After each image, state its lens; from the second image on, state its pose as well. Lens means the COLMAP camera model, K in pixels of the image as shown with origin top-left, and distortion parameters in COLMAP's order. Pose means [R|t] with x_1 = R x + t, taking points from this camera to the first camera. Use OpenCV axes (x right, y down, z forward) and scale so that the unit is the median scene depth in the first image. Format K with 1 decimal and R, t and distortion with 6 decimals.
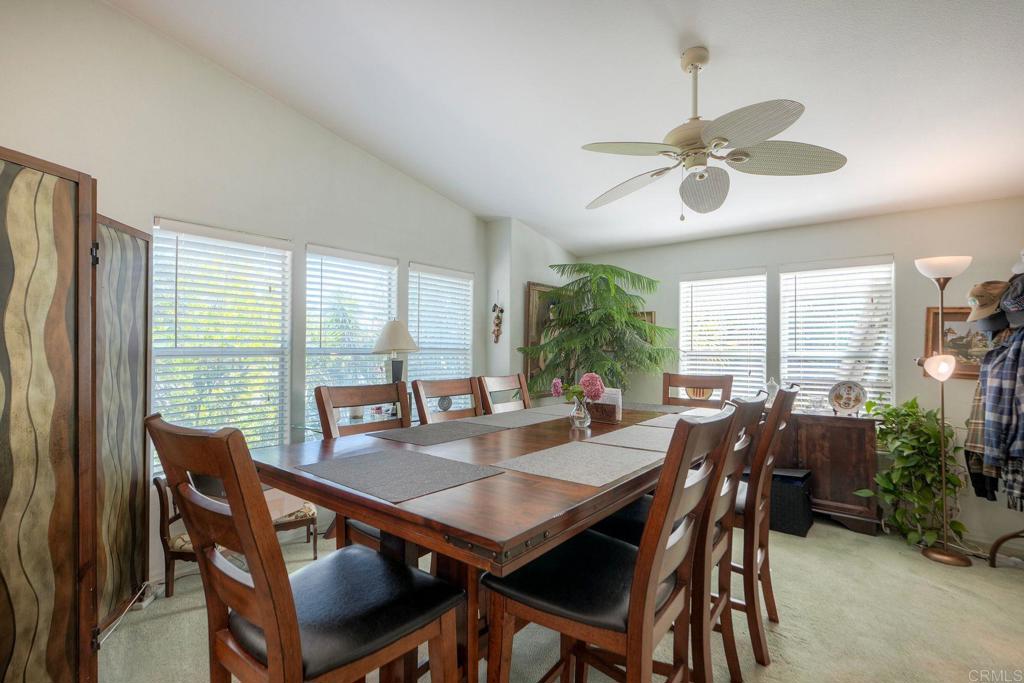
lens RADIAL K [[466.8, 0, 541.1], [0, 466.8, 343.7], [0, 0, 1]] dist [-0.004092, -0.000226]
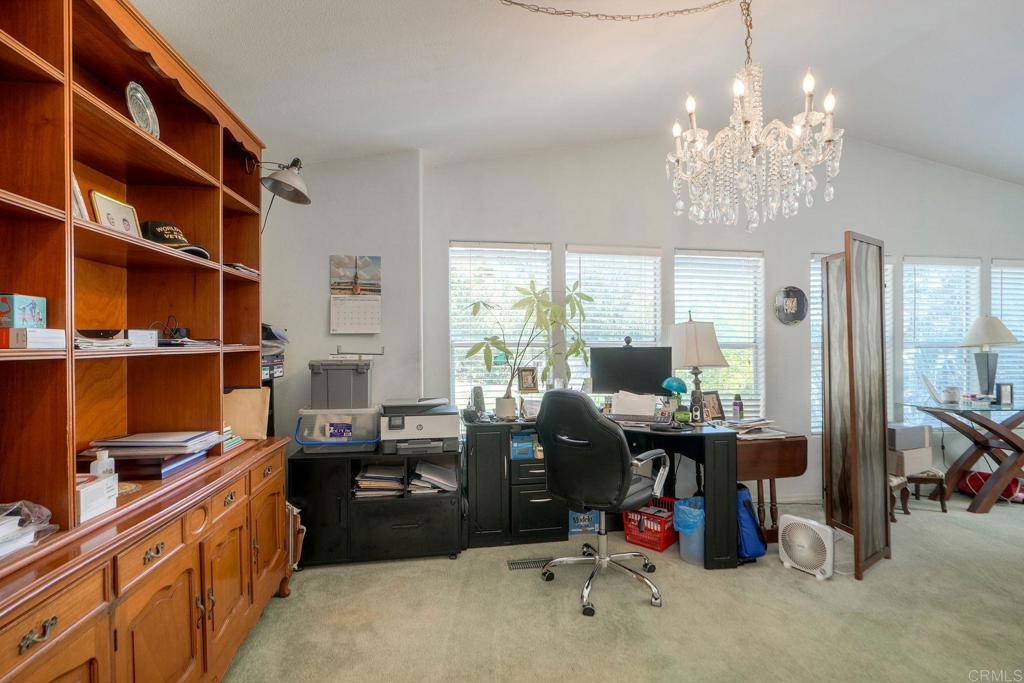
lens RADIAL K [[462.5, 0, 517.6], [0, 462.5, 344.4], [0, 0, 1]] dist [-0.002100, -0.000336]
pose [[0.731823, -0.006099, -0.681467, -0.363114], [0.014812, 0.999866, 0.006958, -0.007054], [0.681333, -0.015186, 0.731816, -0.491799]]
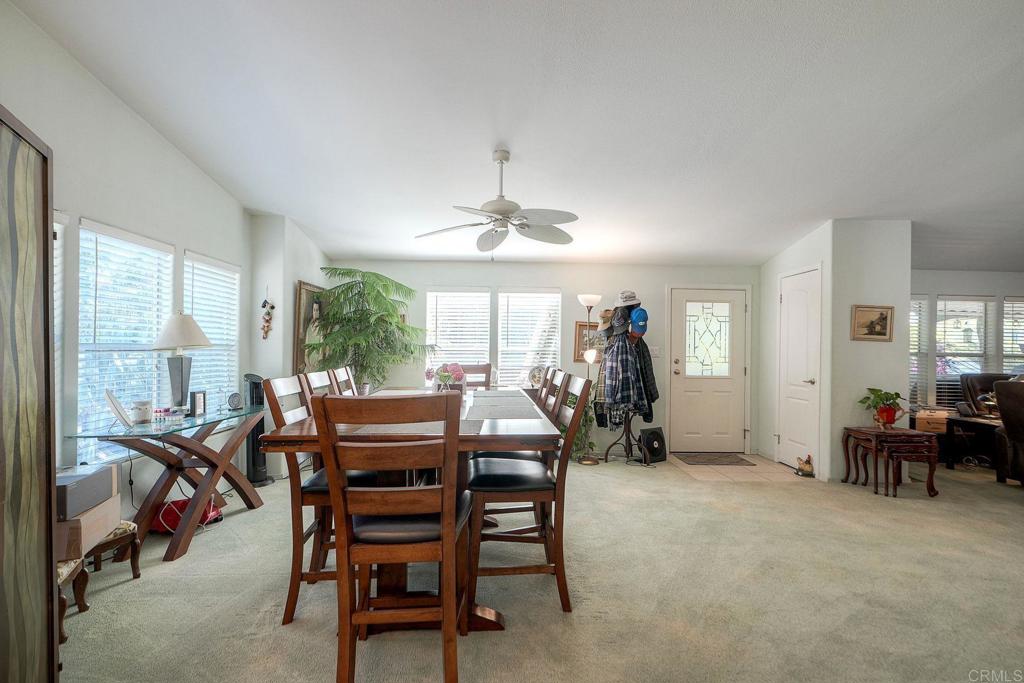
lens RADIAL K [[462.5, 0, 517.6], [0, 462.5, 344.4], [0, 0, 1]] dist [-0.002100, -0.000336]
pose [[0.750594, 0.003608, 0.660754, -0.397387], [-0.011169, 0.999912, 0.007228, -0.003165], [-0.660669, -0.012805, 0.750568, -0.116683]]
